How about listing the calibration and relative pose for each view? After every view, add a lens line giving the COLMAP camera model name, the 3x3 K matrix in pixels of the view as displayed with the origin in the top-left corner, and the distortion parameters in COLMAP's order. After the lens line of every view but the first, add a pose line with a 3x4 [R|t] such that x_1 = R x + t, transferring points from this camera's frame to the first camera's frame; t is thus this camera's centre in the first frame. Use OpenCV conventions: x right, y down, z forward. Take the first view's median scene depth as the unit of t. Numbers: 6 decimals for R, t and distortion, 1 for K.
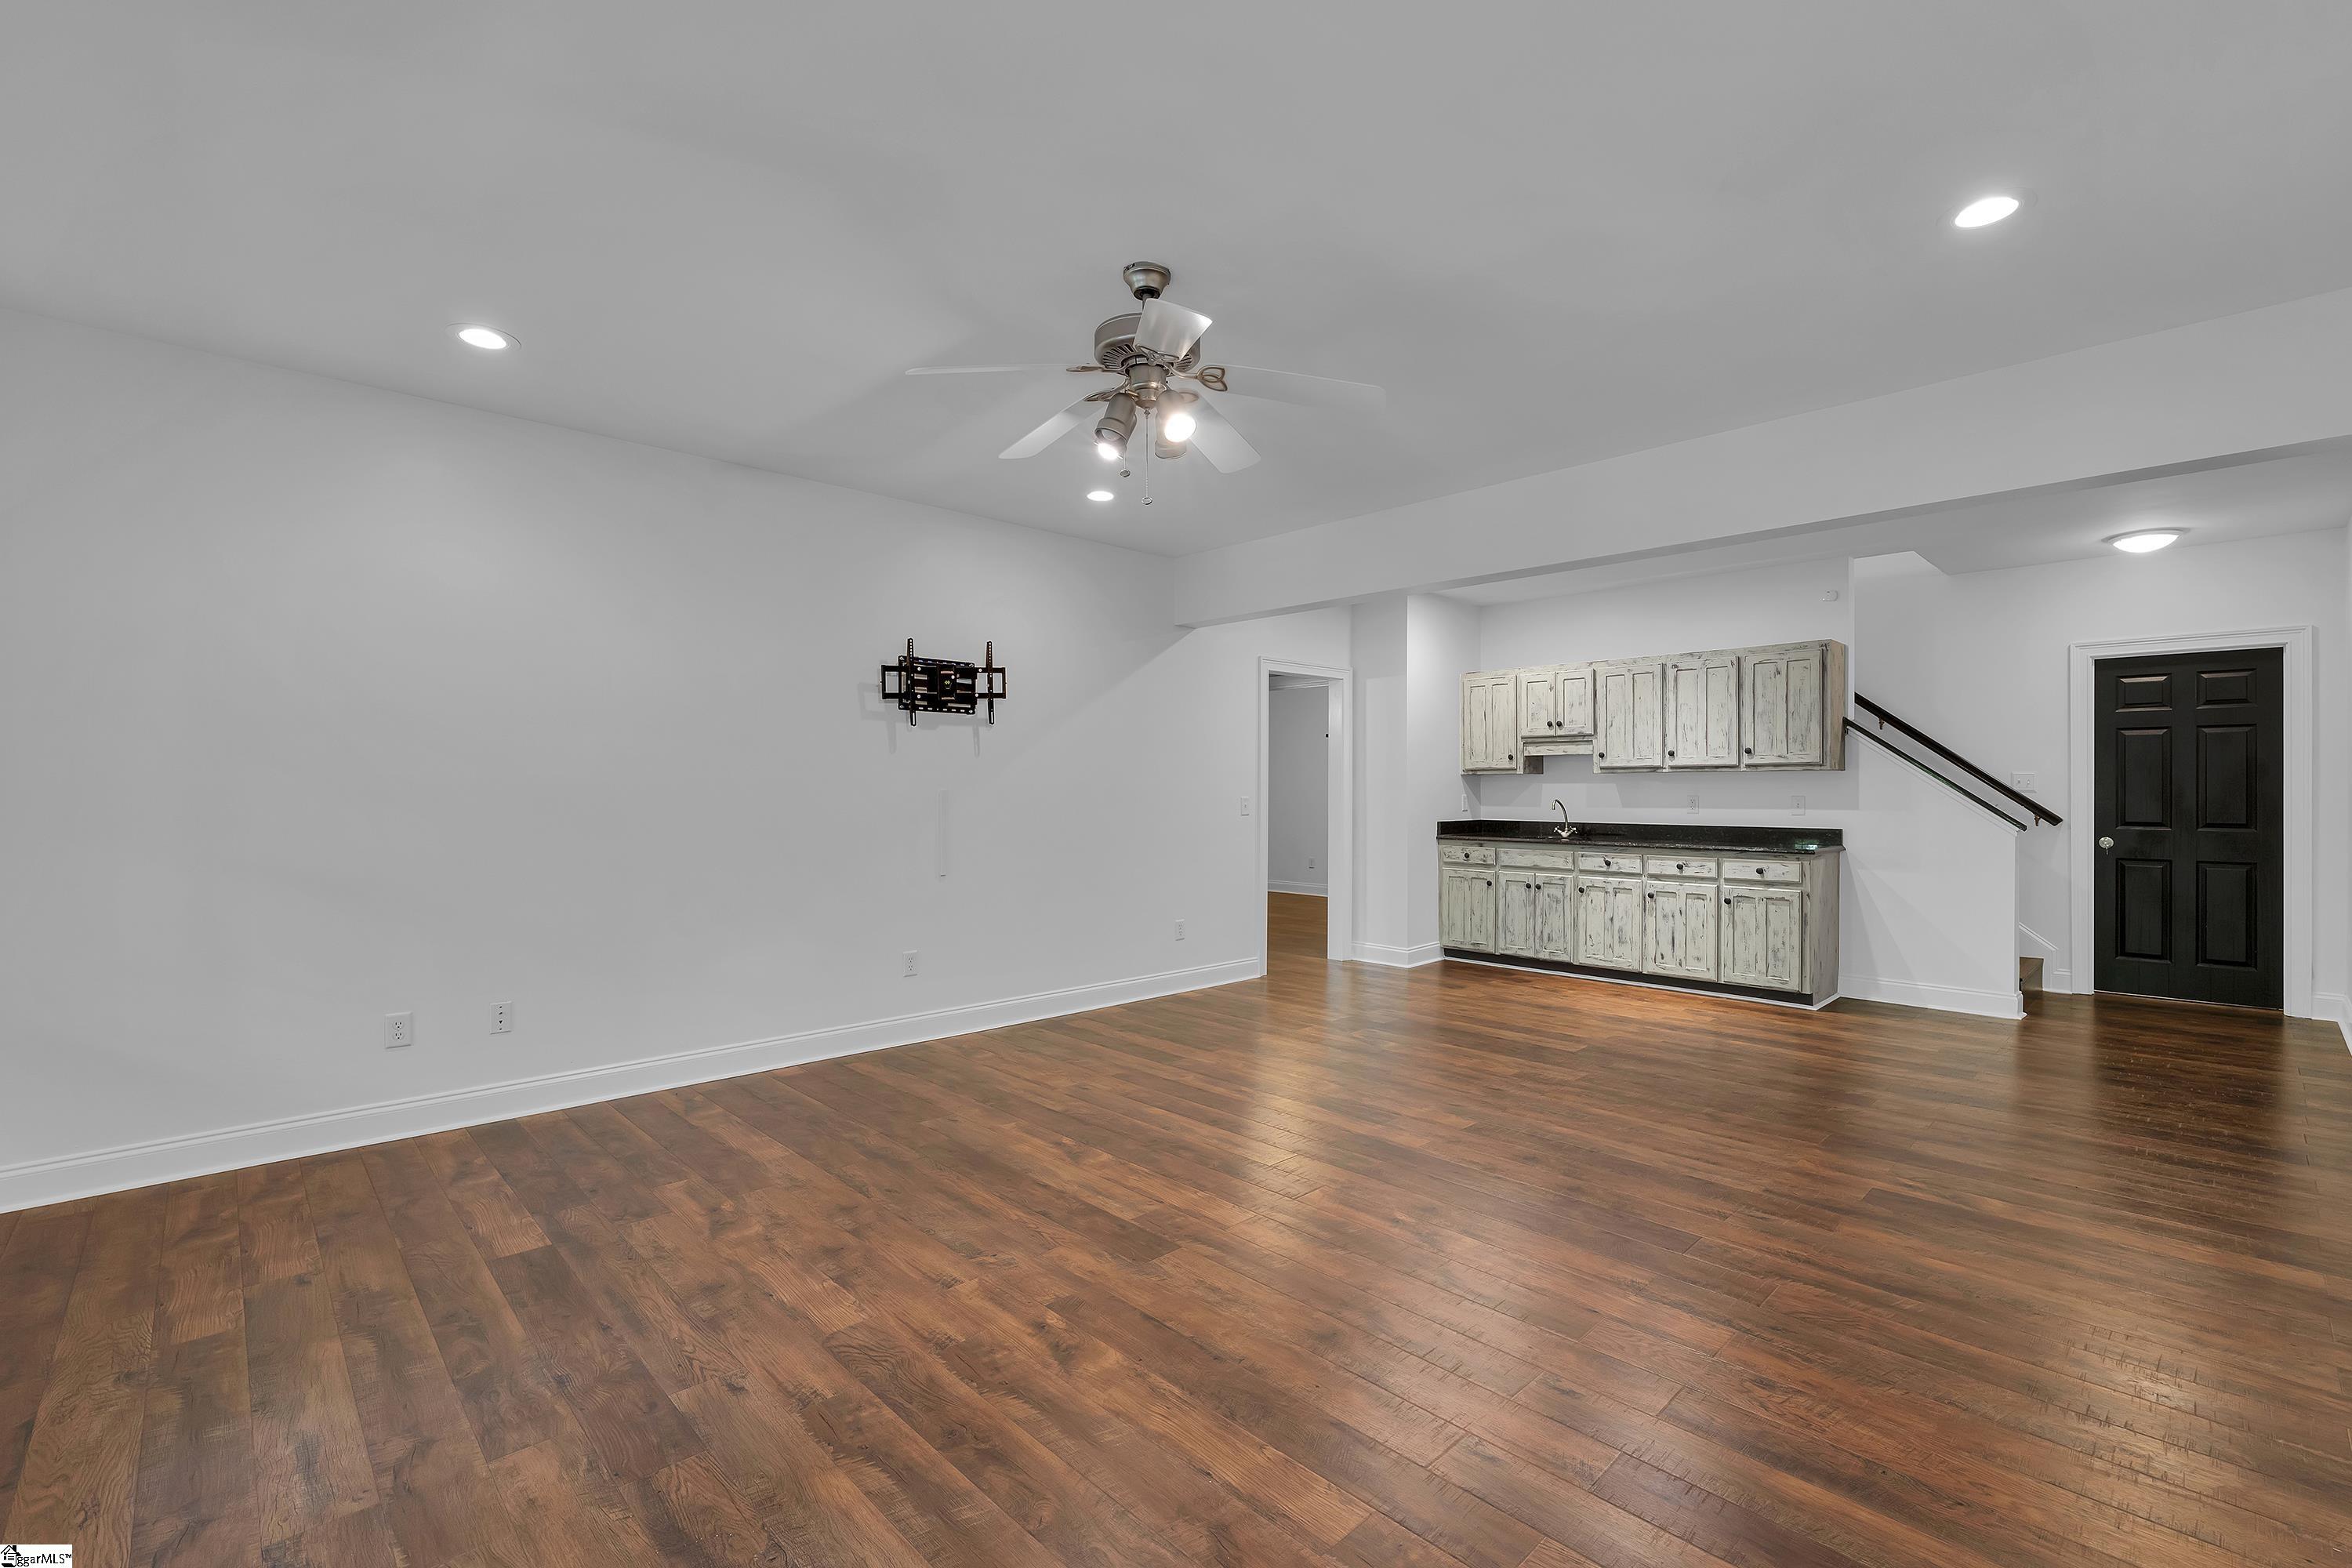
lens RADIAL K [[1033.9, 0, 1181.0], [0, 1033.9, 791.1], [0, 0, 1]] dist [-0.005799, -0.000047]
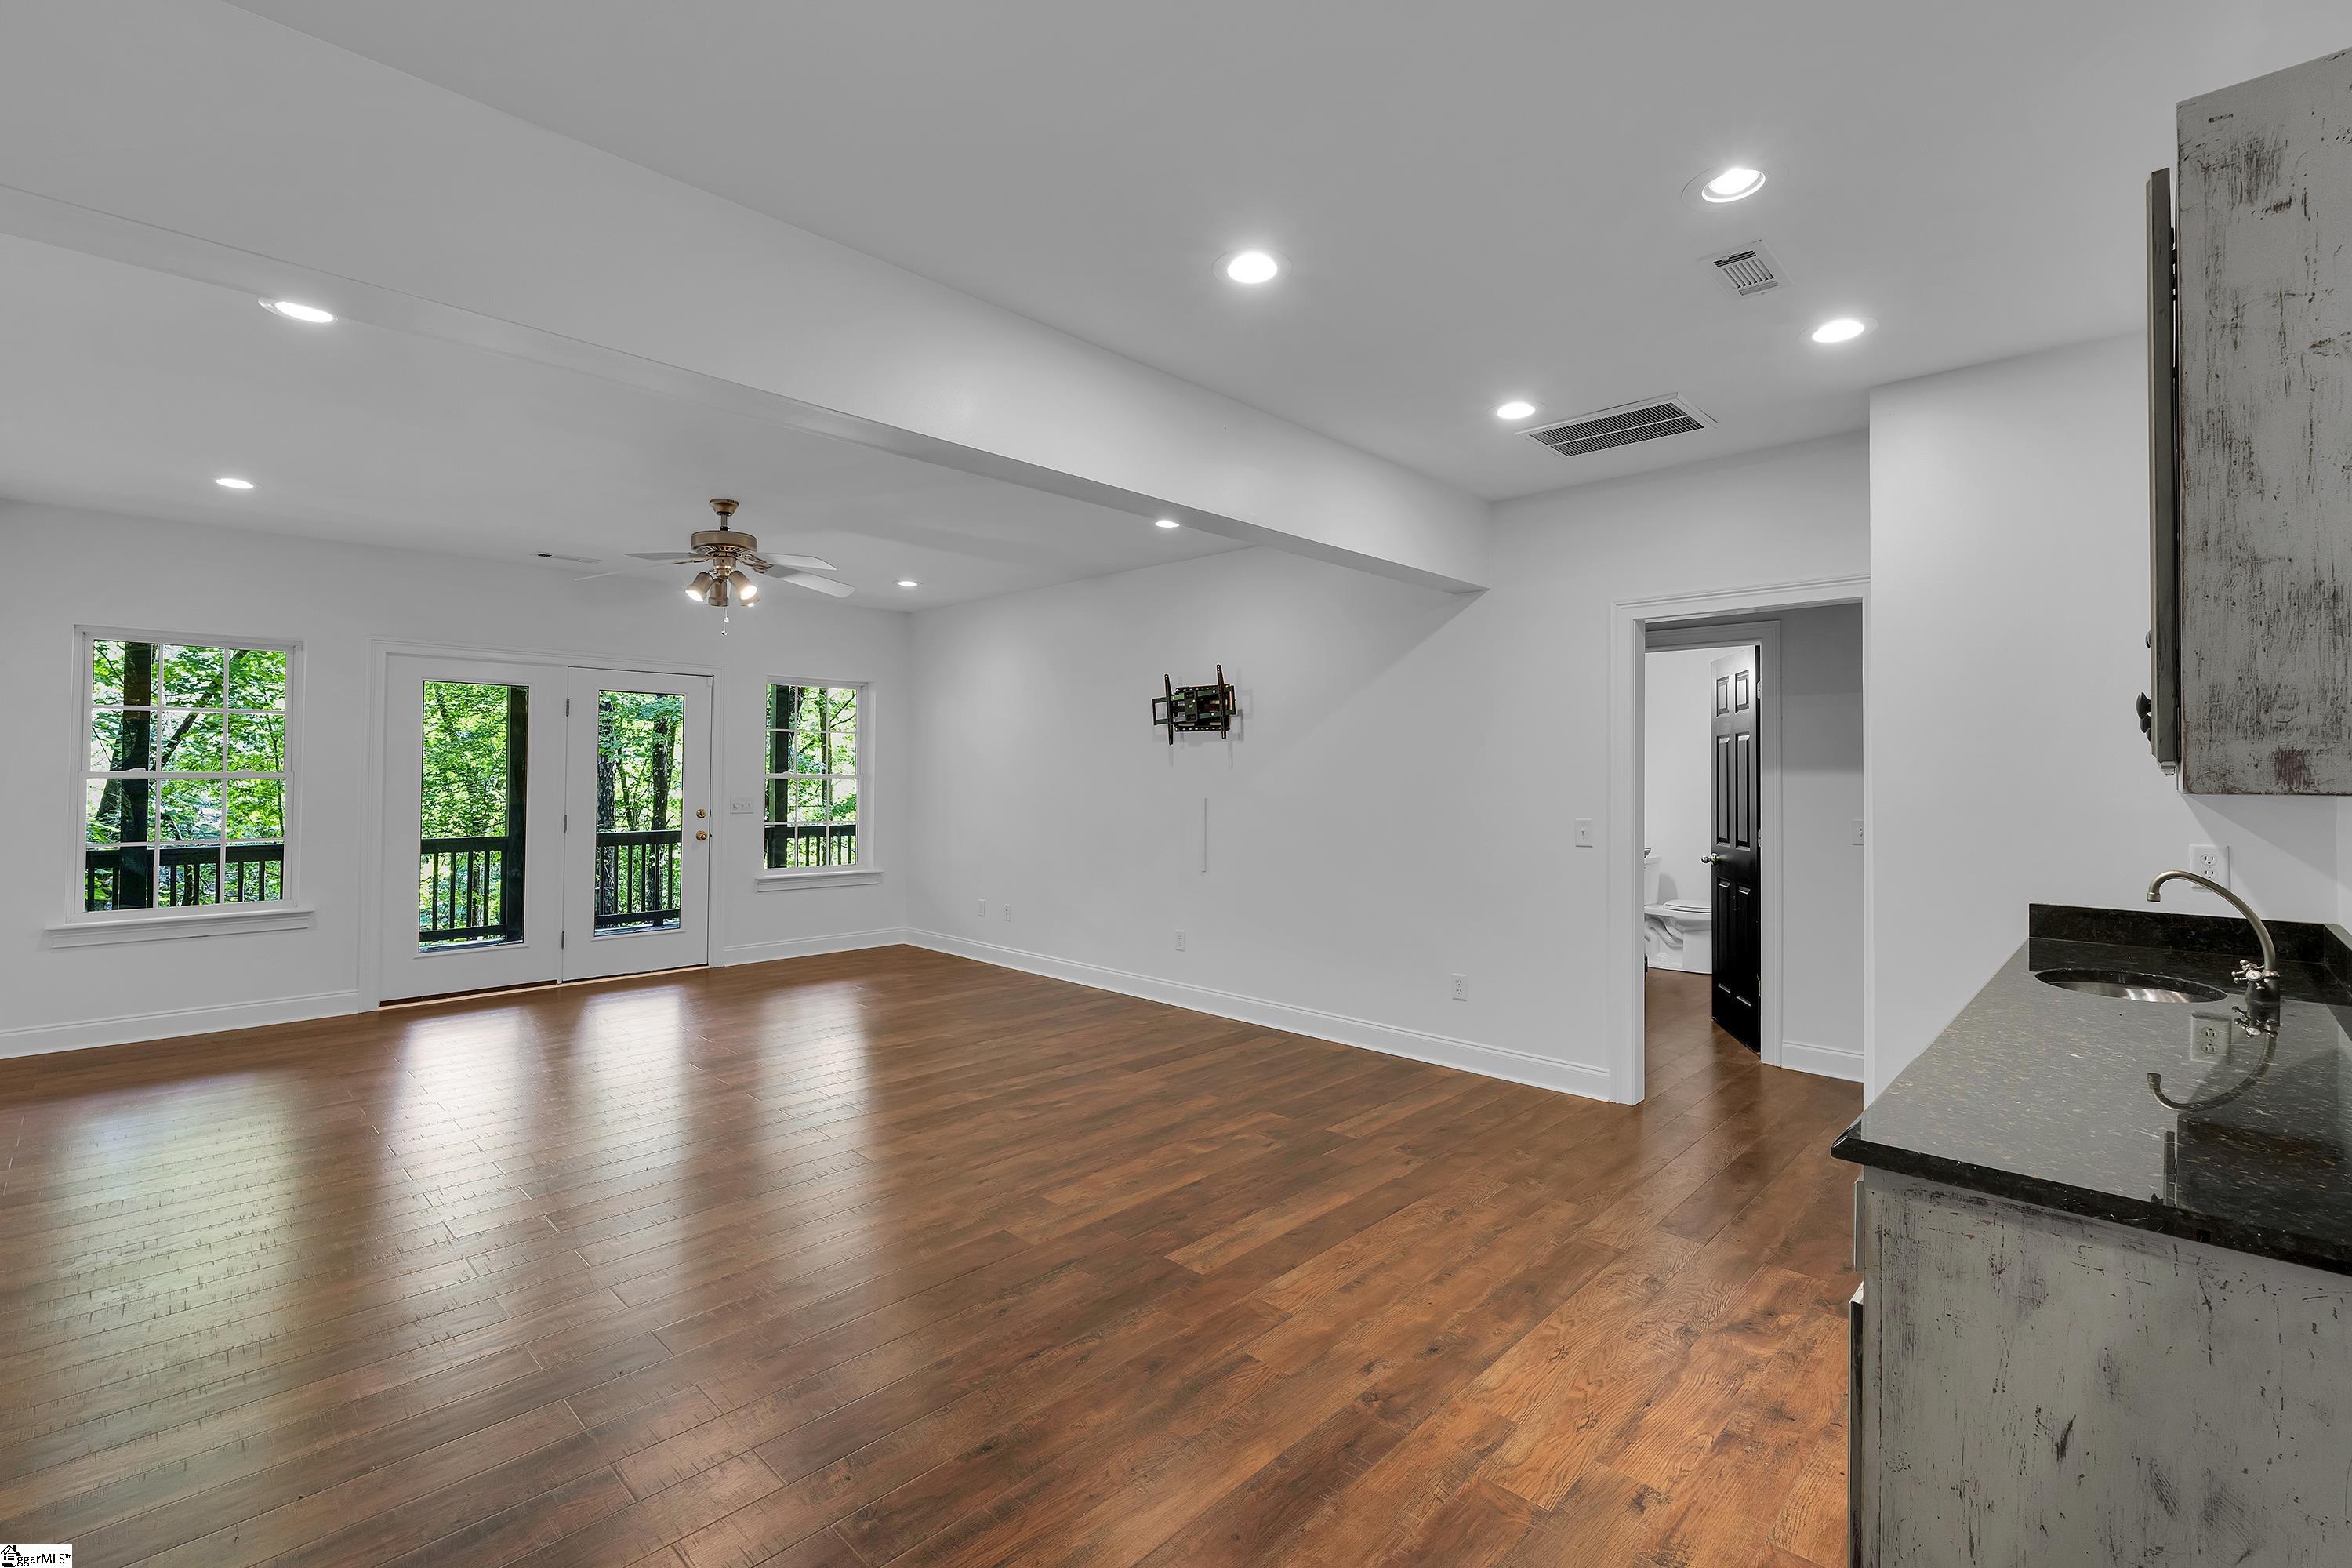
lens RADIAL K [[1026.0, 0, 1164.9], [0, 1026.0, 761.8], [0, 0, 1]] dist [-0.000579, -0.000092]
pose [[0.031242, -0.013151, -0.999425, 0.778531], [-0.010859, 0.999850, -0.013496, -0.021311], [0.999453, 0.011274, 0.031095, 0.777318]]
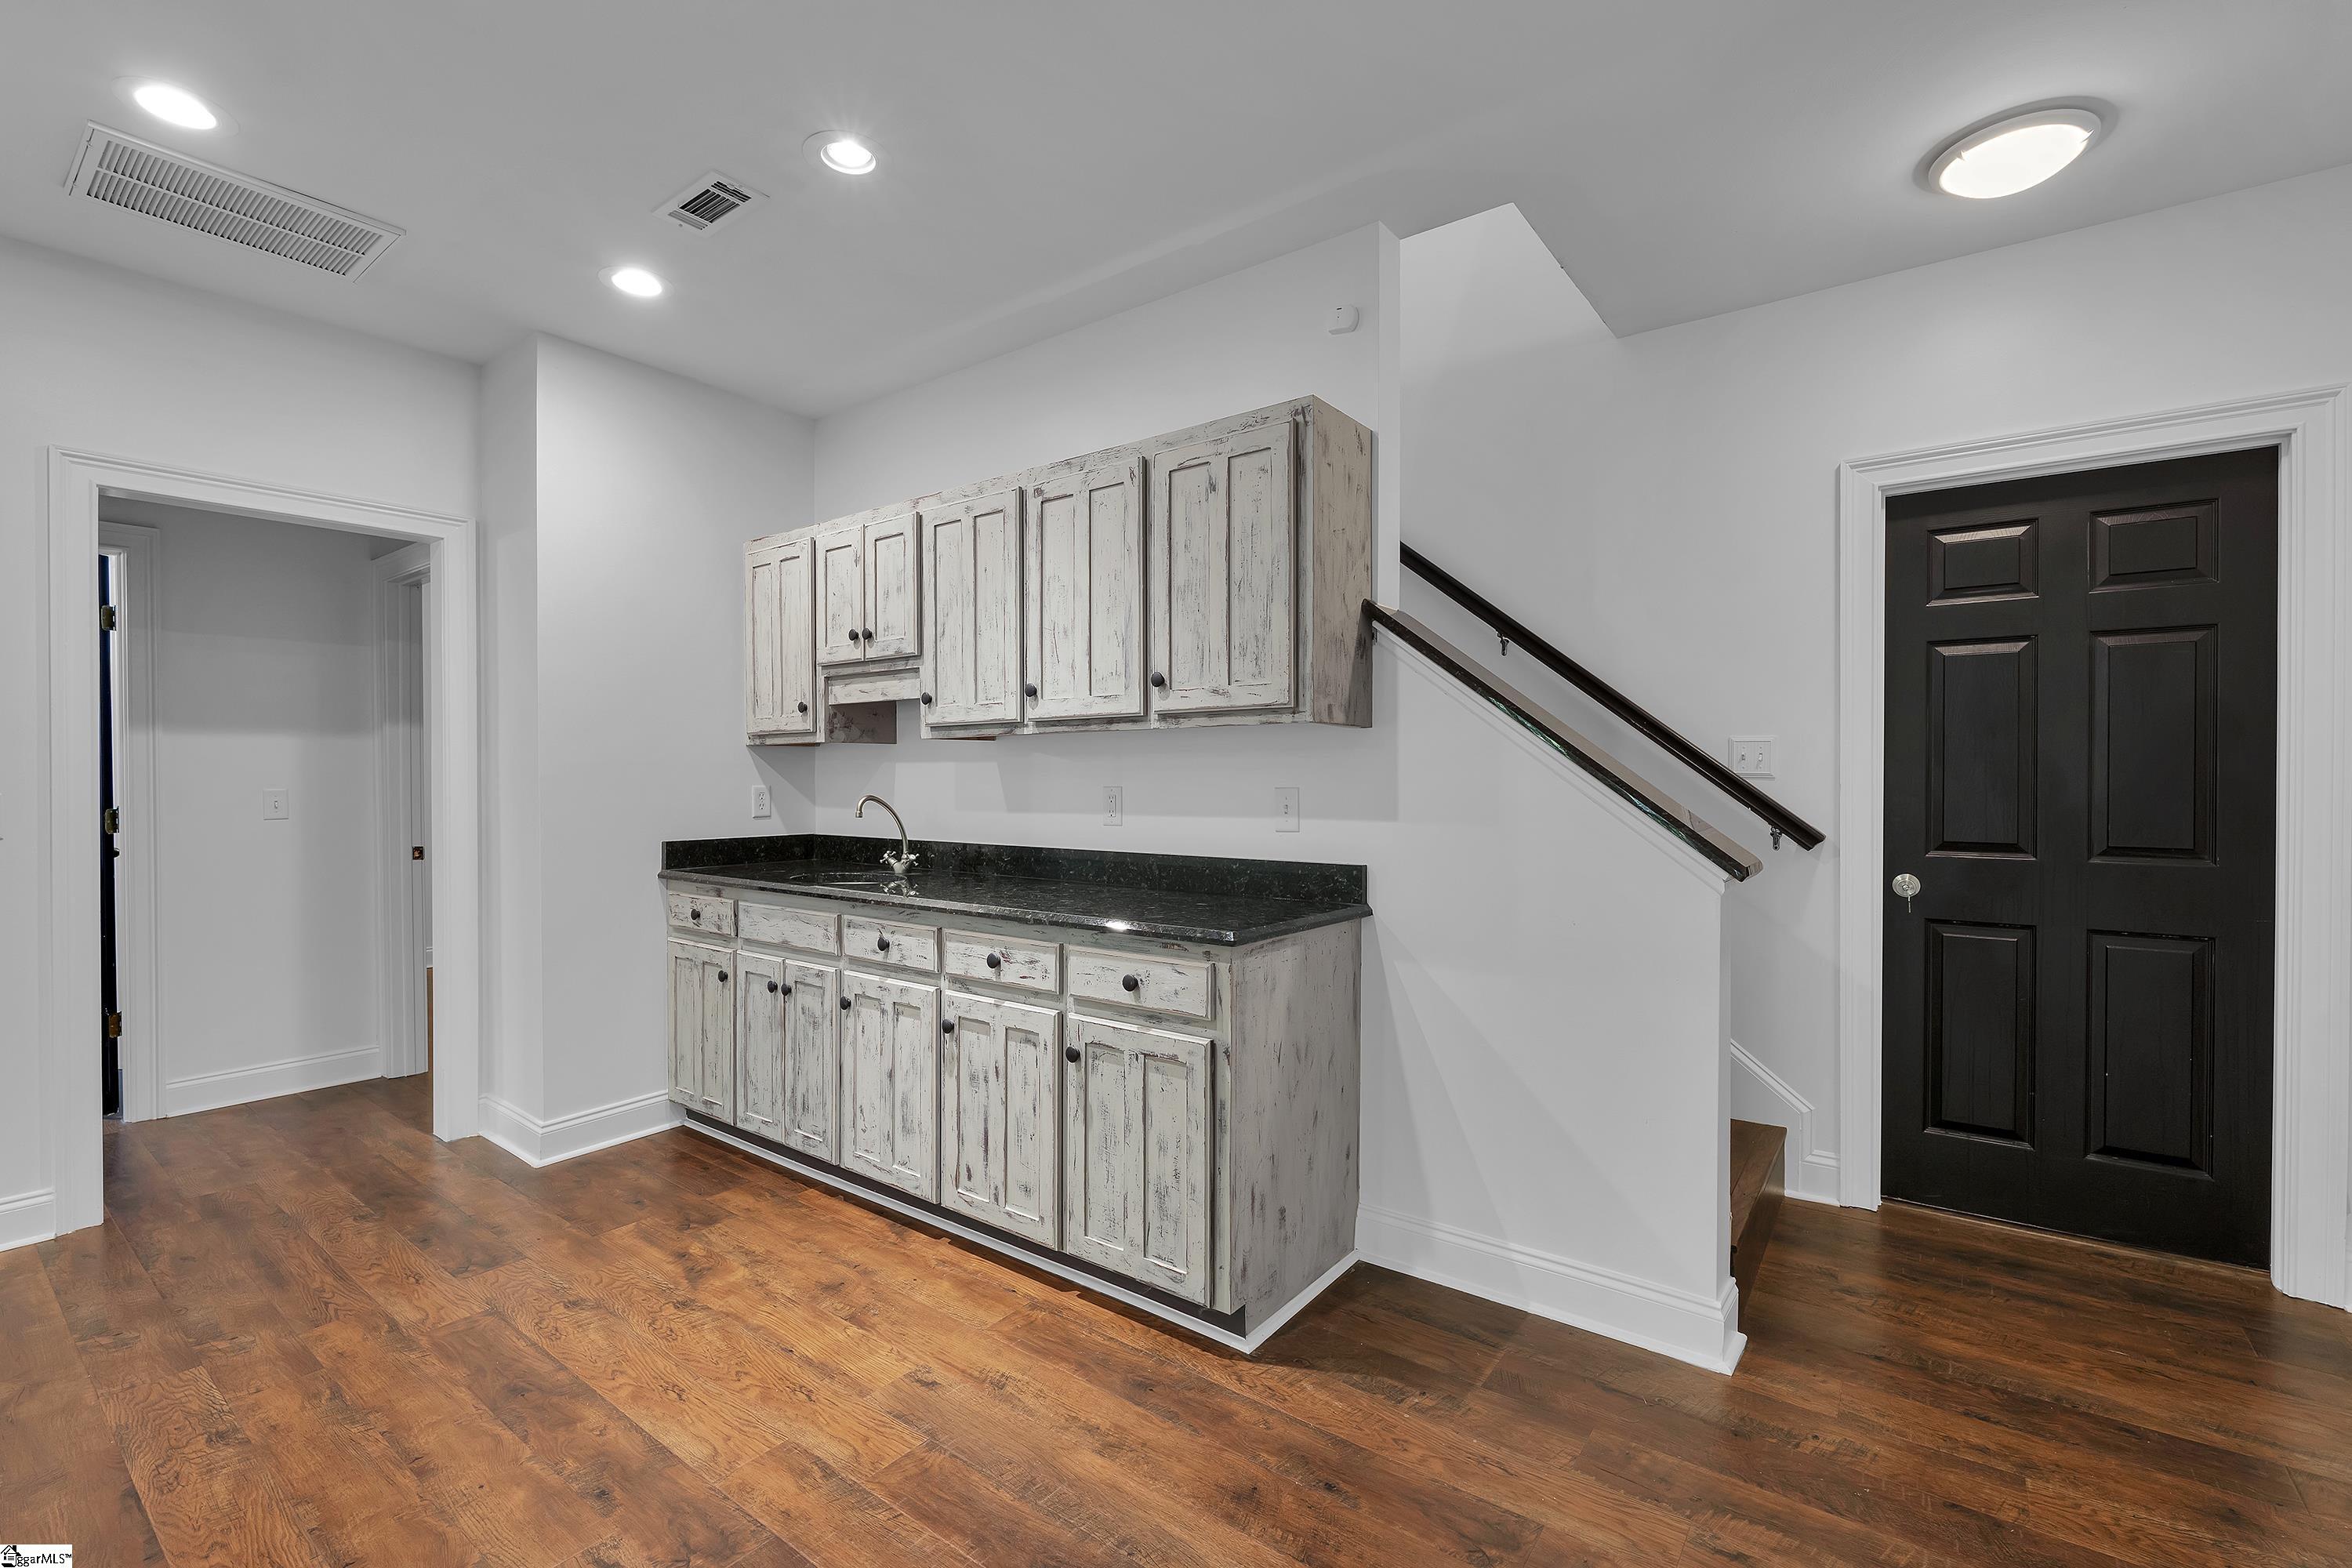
lens RADIAL K [[1033.9, 0, 1181.0], [0, 1033.9, 791.1], [0, 0, 1]] dist [-0.005799, -0.000047]
pose [[0.986170, -0.003746, 0.165697, 0.491026], [0.001996, 0.999941, 0.010722, 0.001539], [-0.165727, -0.010243, 0.986119, 0.586907]]
